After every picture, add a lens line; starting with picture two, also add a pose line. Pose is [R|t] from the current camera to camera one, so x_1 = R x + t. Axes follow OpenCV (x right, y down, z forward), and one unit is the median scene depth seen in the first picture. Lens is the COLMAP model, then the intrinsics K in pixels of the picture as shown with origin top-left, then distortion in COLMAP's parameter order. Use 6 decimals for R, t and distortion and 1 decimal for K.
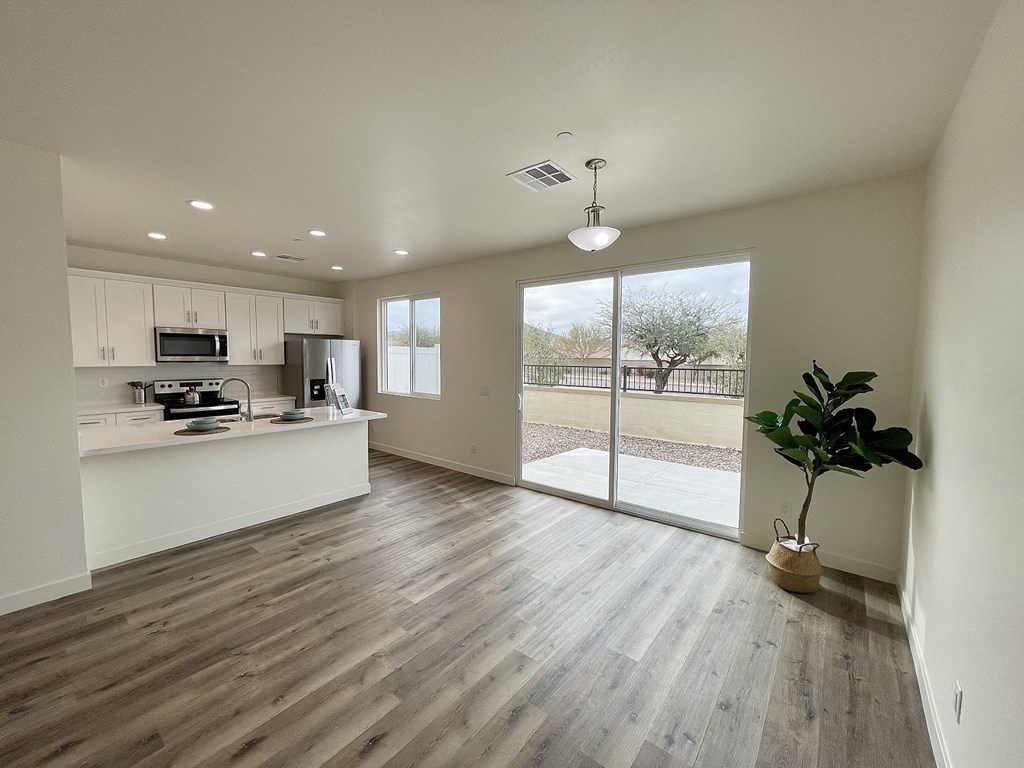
lens RADIAL K [[412.5, 0, 510.1], [0, 412.5, 382.5], [0, 0, 1]] dist [-0.002313, 0.001342]
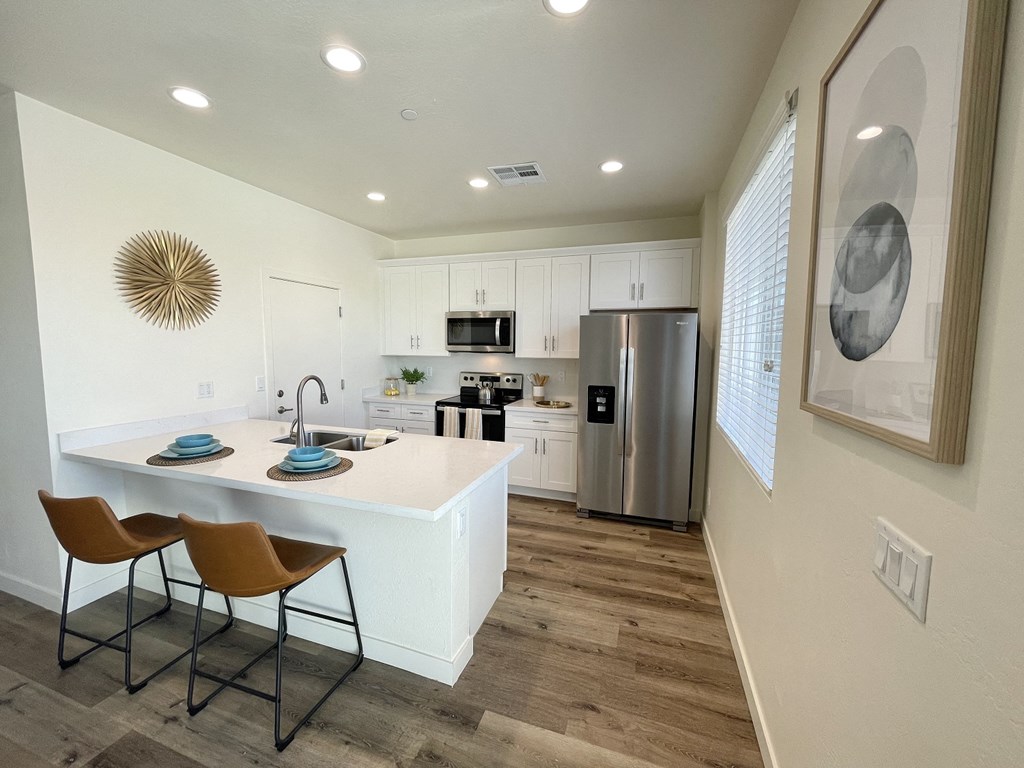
lens RADIAL K [[412.5, 0, 513.9], [0, 412.5, 382.1], [0, 0, 1]] dist [-0.002313, 0.001342]
pose [[0.342445, 0.079731, -0.936149, 0.028558], [-0.068368, 0.995866, 0.059808, -0.050576], [0.937047, 0.043522, 0.346480, 0.892138]]
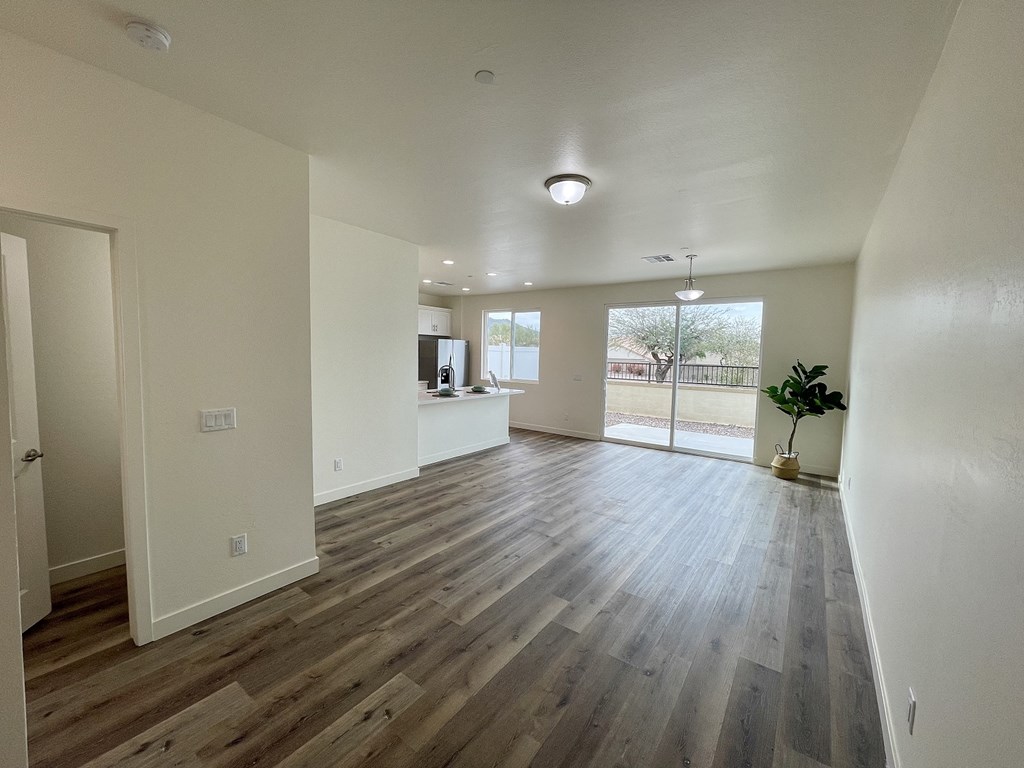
lens RADIAL K [[412.5, 0, 511.1], [0, 412.5, 381.9], [0, 0, 1]] dist [-0.002313, 0.001342]
pose [[0.998975, 0.013258, 0.043277, -0.395026], [-0.013525, 0.999891, 0.005877, 0.033649], [-0.043195, -0.006457, 0.999046, -0.501307]]
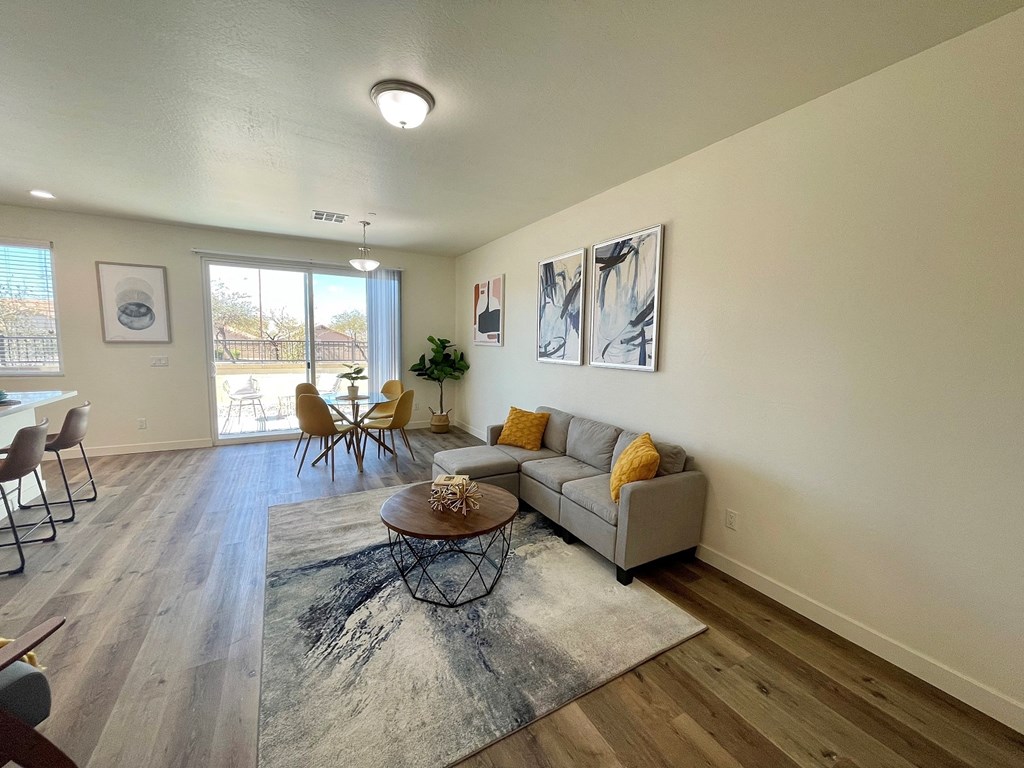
lens RADIAL K [[412.5, 0, 513.3], [0, 412.5, 380.2], [0, 0, 1]] dist [-0.002313, 0.001342]
pose [[0.383777, -0.093374, 0.918693, -0.701809], [0.041107, 0.995616, 0.084020, 0.018031], [-0.922510, 0.005520, 0.385933, -0.166528]]
